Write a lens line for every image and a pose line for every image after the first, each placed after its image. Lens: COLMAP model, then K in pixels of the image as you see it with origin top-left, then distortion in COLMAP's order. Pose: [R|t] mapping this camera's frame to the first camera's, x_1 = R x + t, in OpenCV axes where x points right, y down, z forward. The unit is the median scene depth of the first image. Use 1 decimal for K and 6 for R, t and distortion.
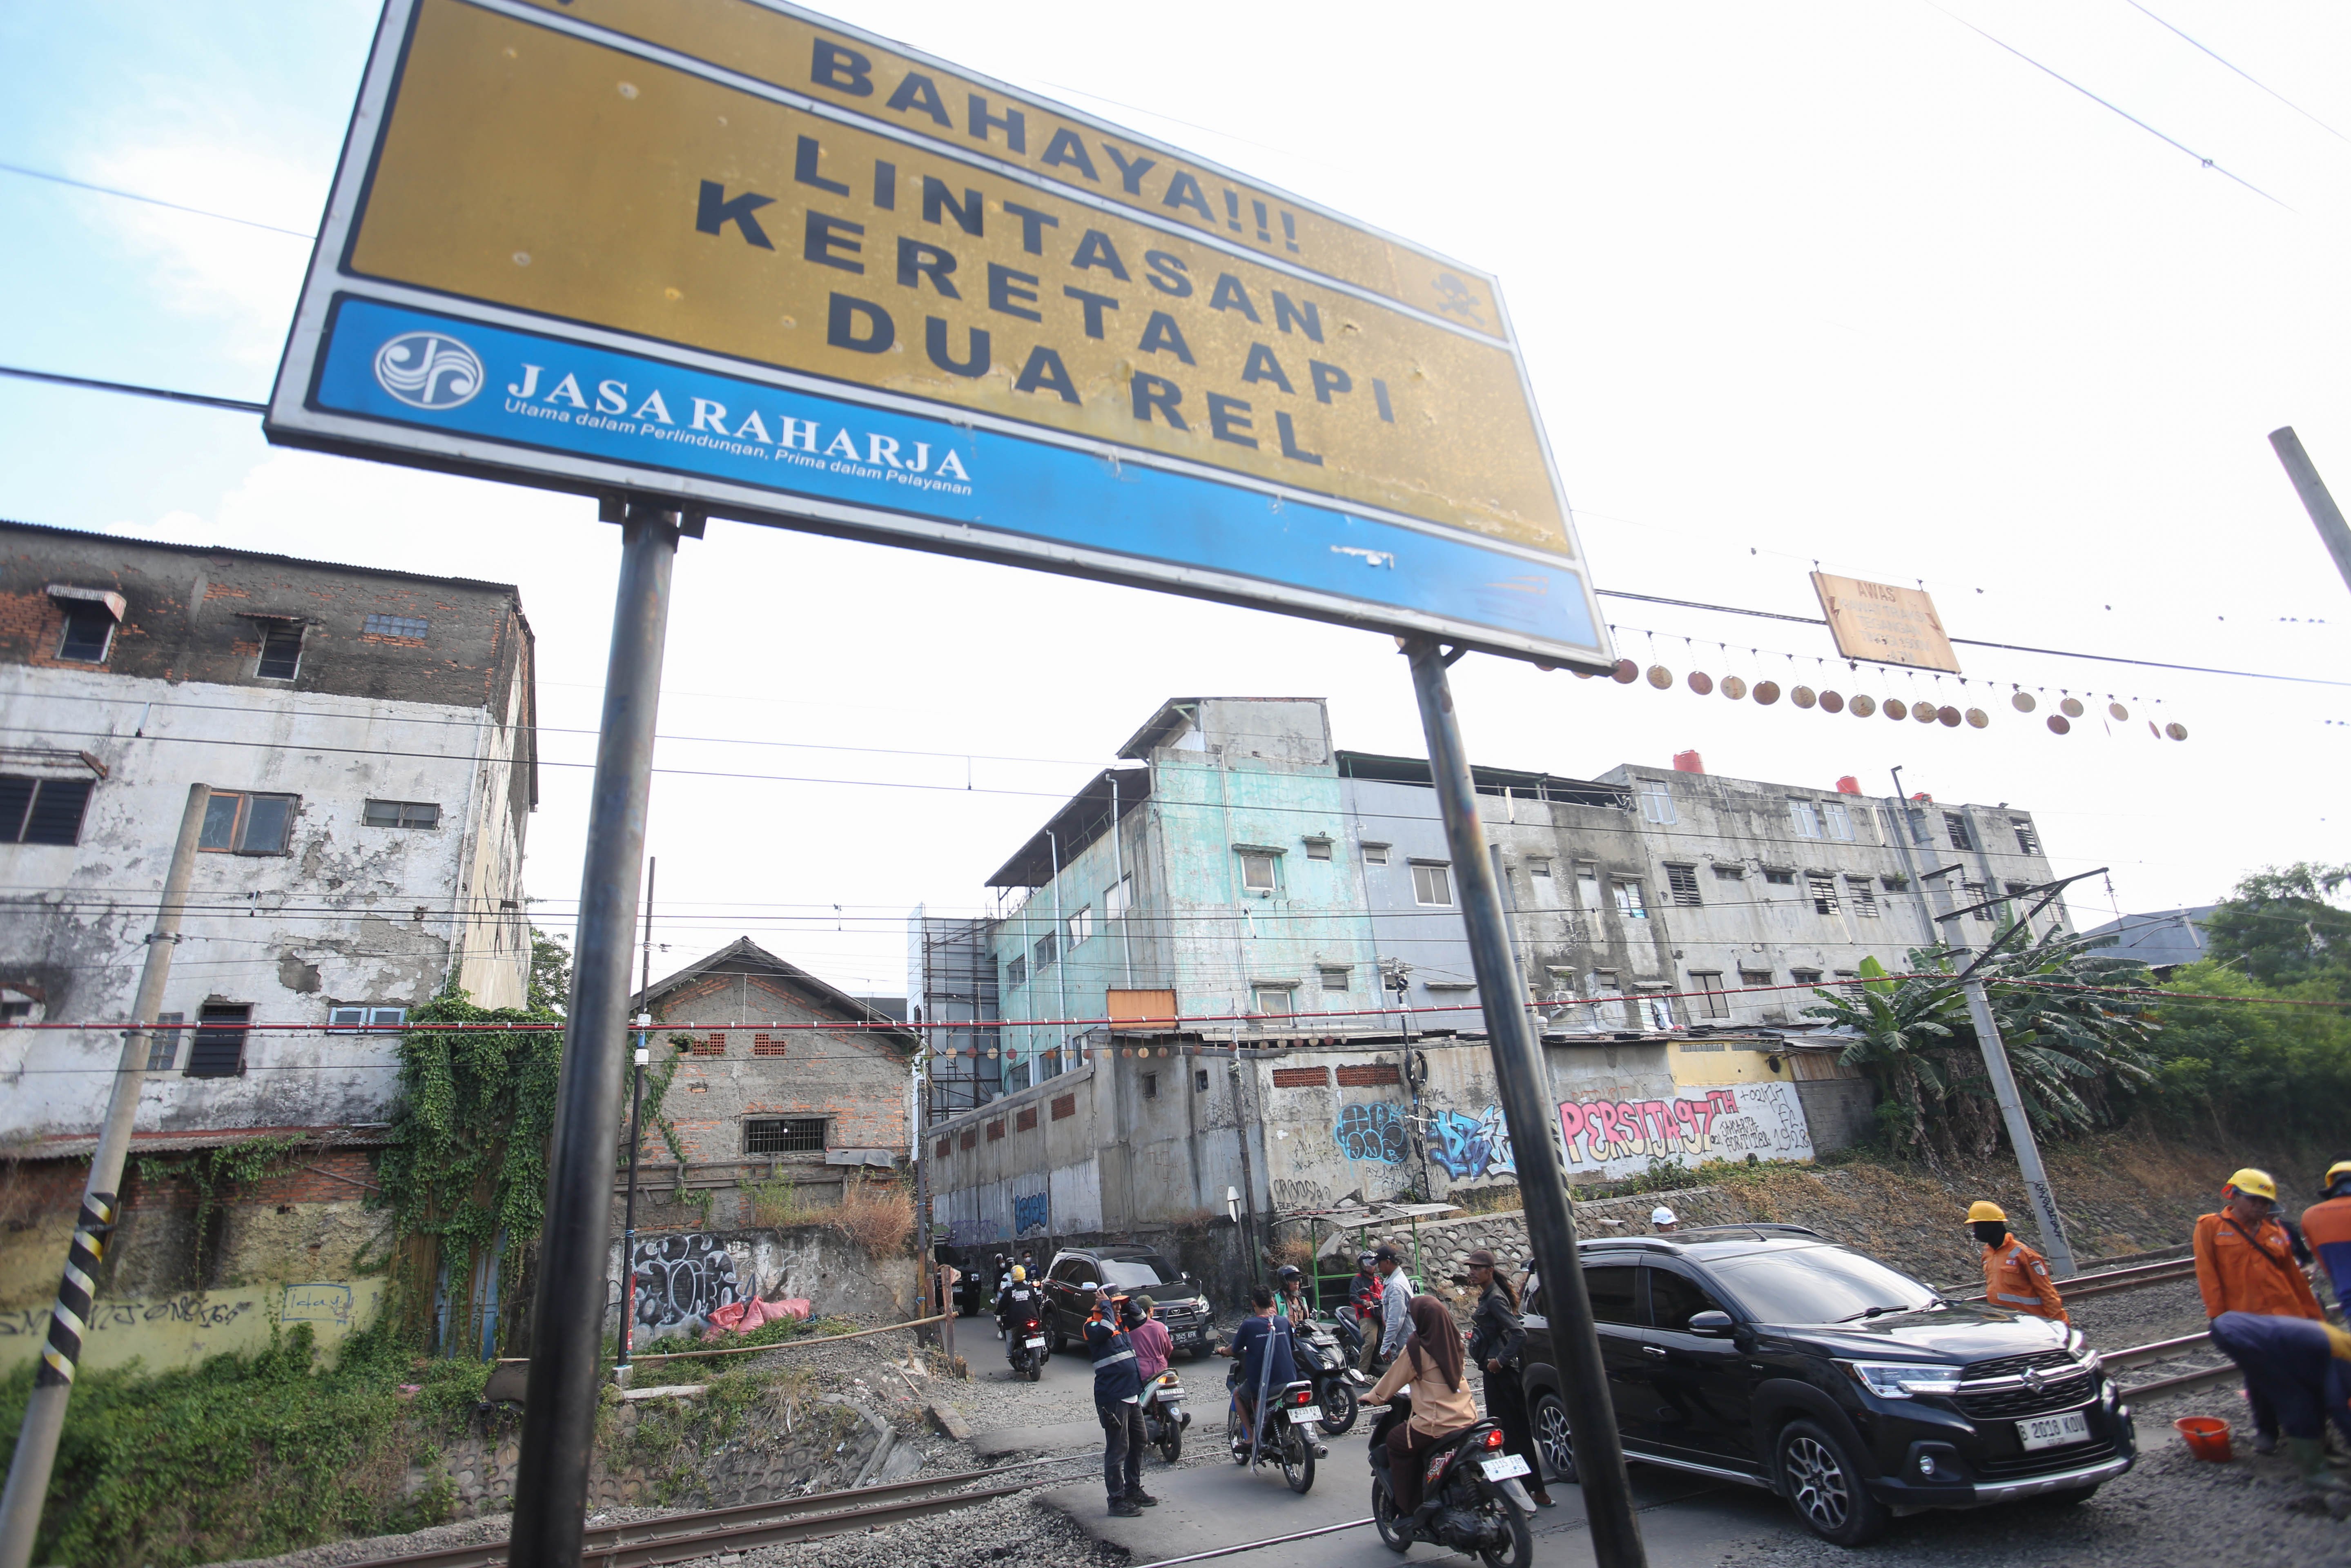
lens RADIAL K [[1150.8, 0, 1175.7], [0, 1150.8, 777.5], [0, 0, 1]] dist [-0.063541, 0.024154]
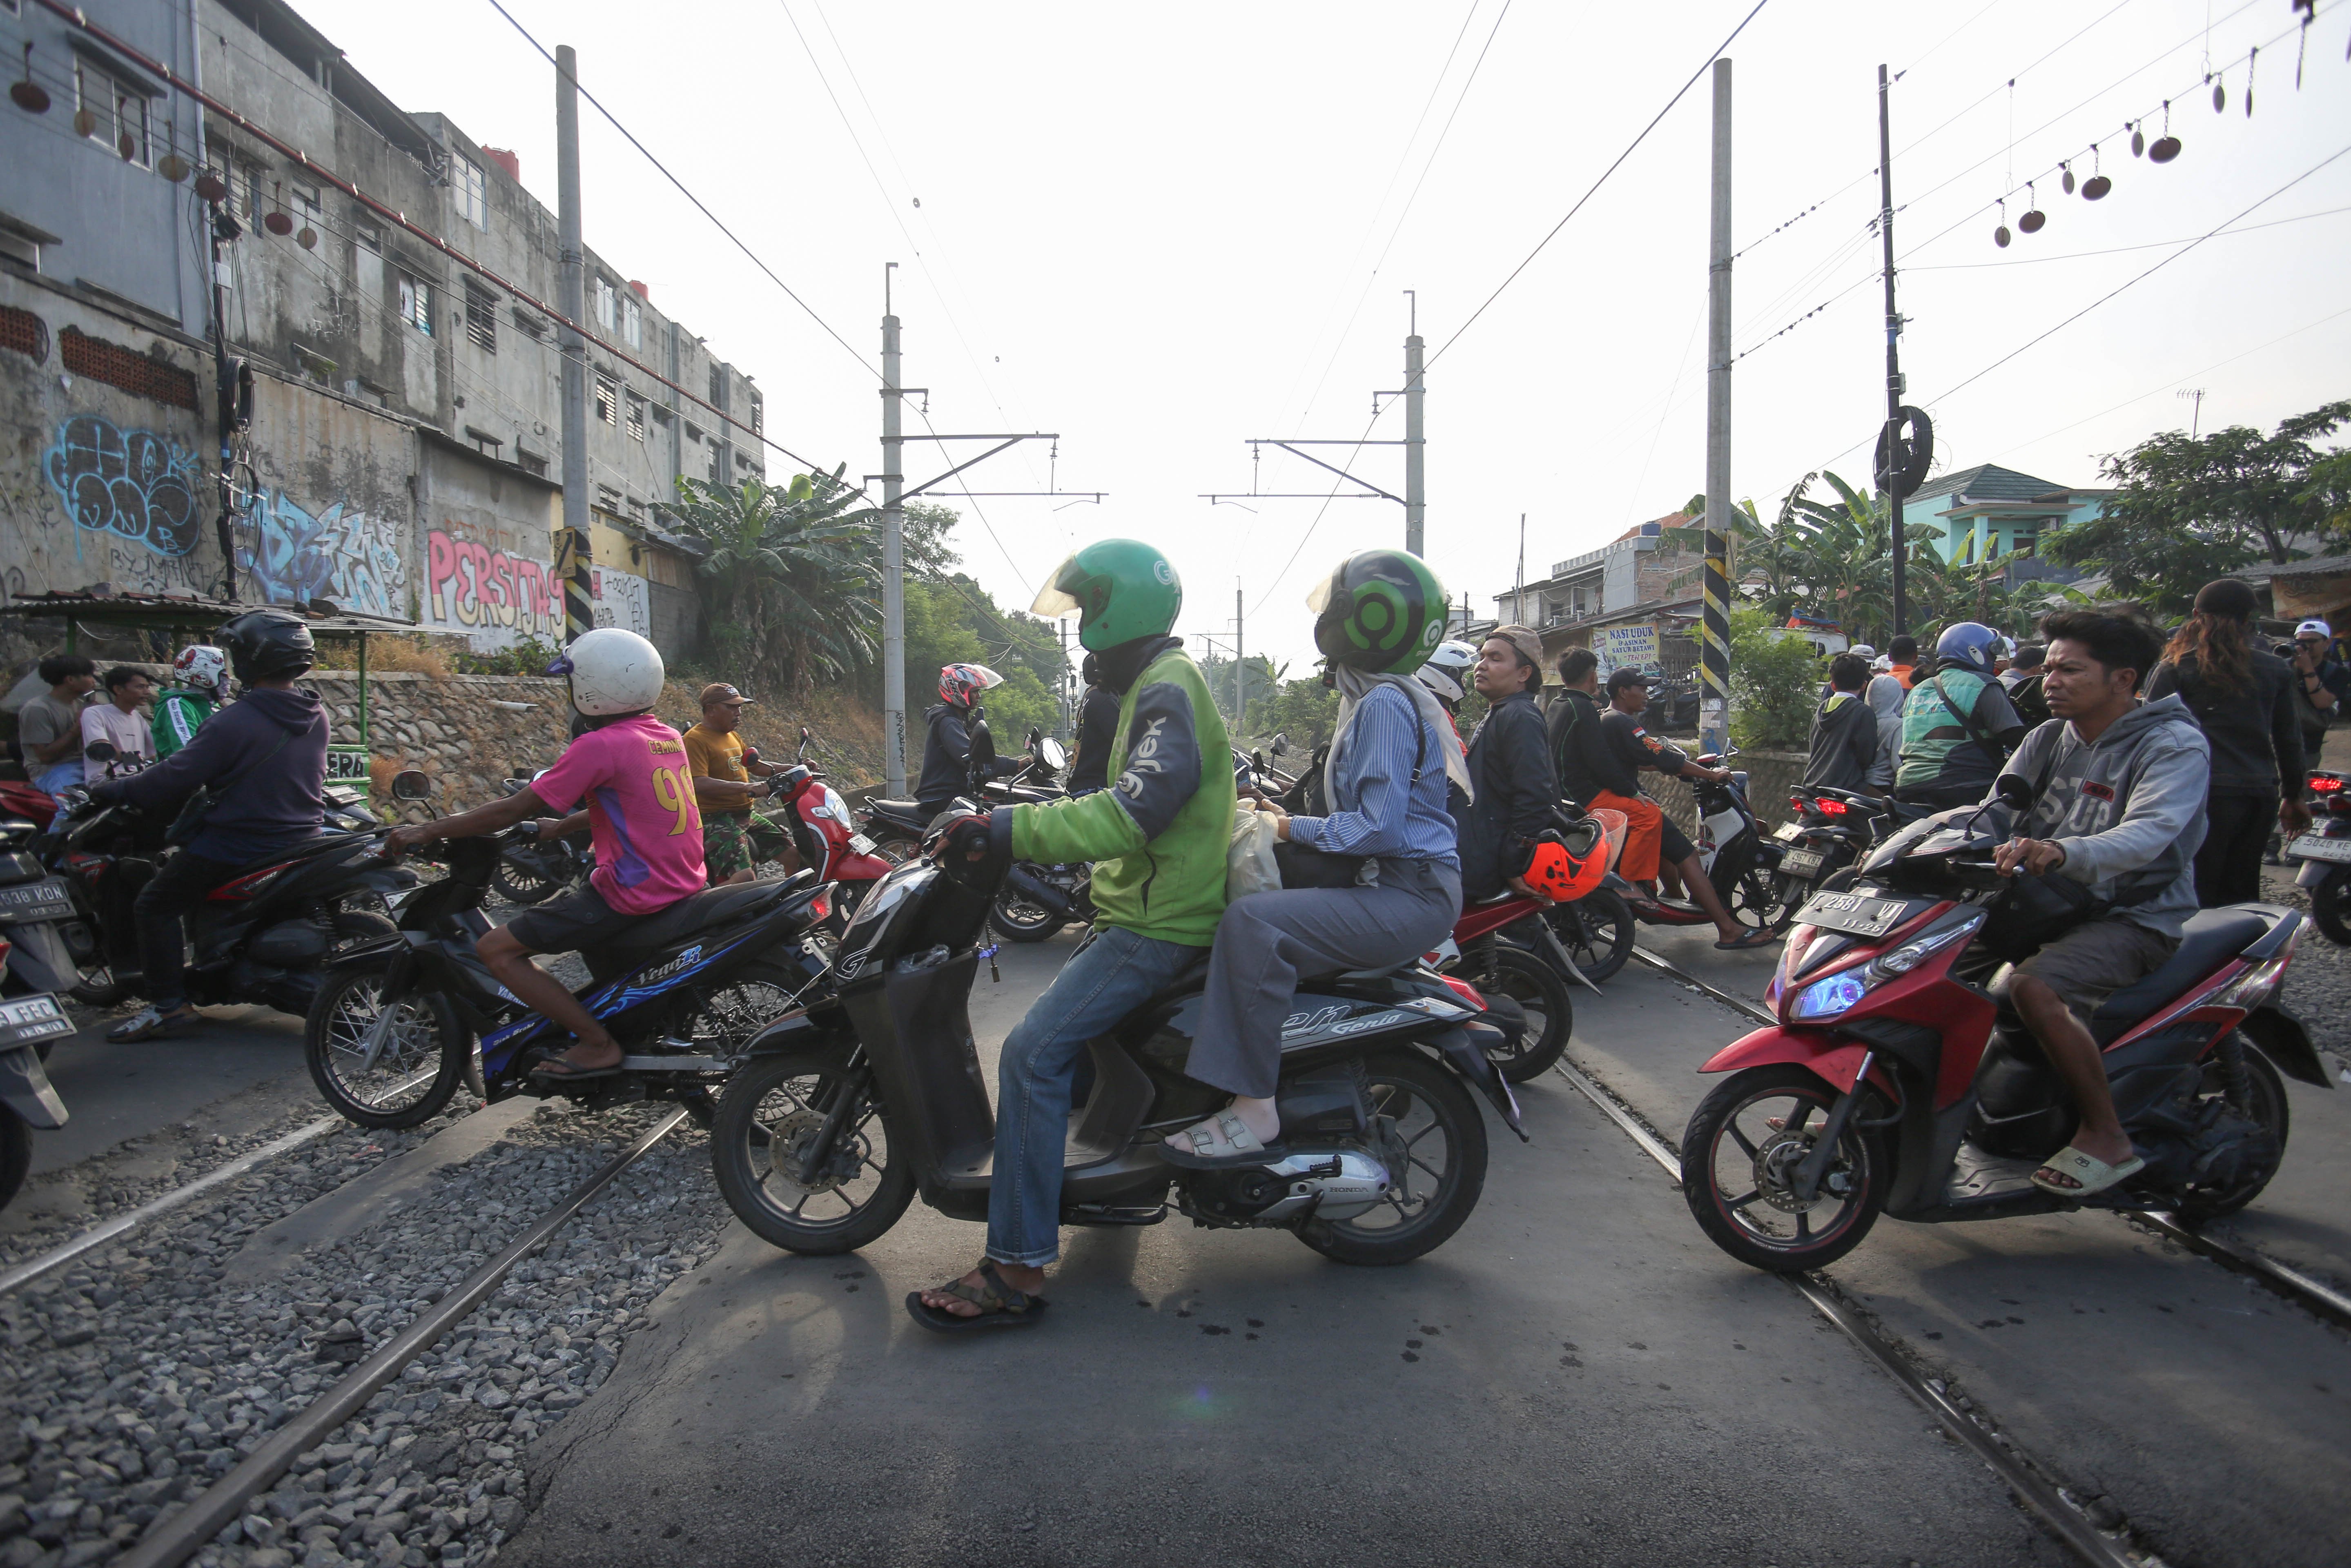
lens RADIAL K [[1150.8, 0, 1198.7], [0, 1150.8, 777.2], [0, 0, 1]] dist [-0.063541, 0.024154]
pose [[0.346735, 0.028289, 0.937536, -0.111569], [-0.362187, 0.926058, 0.106007, 0.207489], [-0.865214, -0.376320, 0.331343, 0.389959]]
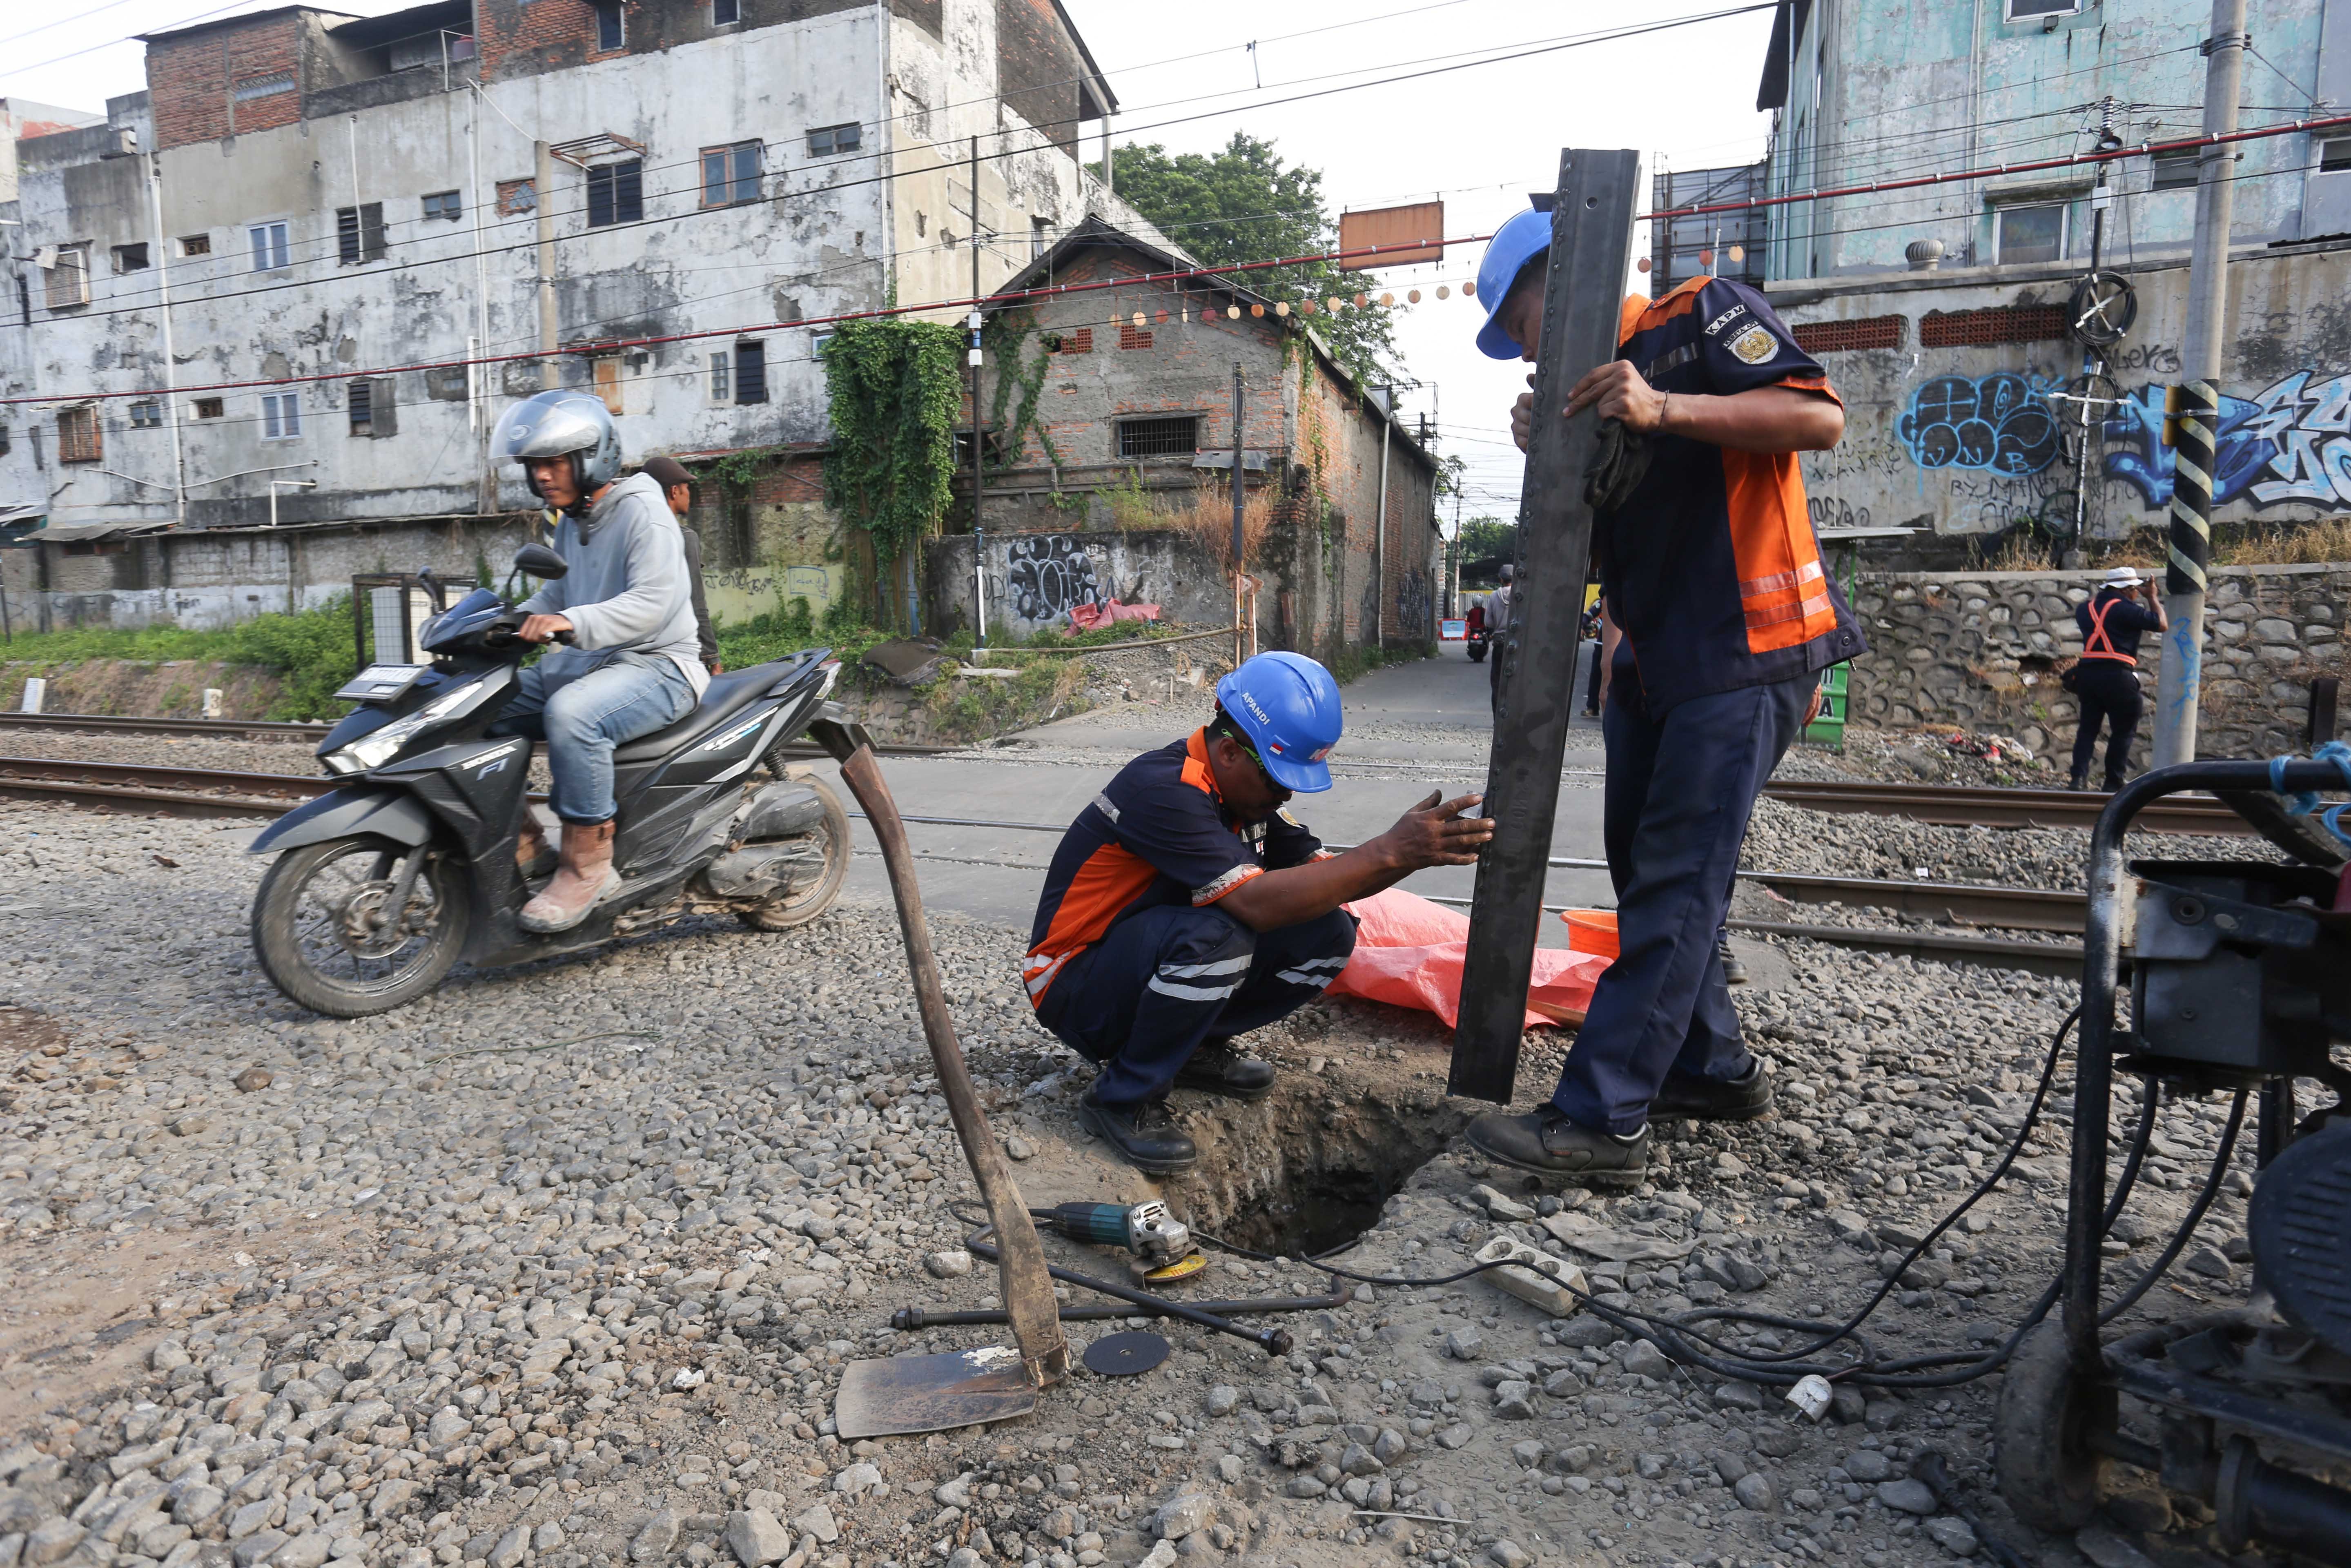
lens RADIAL K [[1327.7, 0, 1158.2], [0, 1327.7, 782.6], [0, 0, 1]] dist [-0.051426, 0.024728]
pose [[0.694283, 0.161119, -0.701435, 0.378336], [0.209425, 0.887216, 0.411082, 0.106233], [0.688558, -0.432305, 0.582237, 0.224462]]
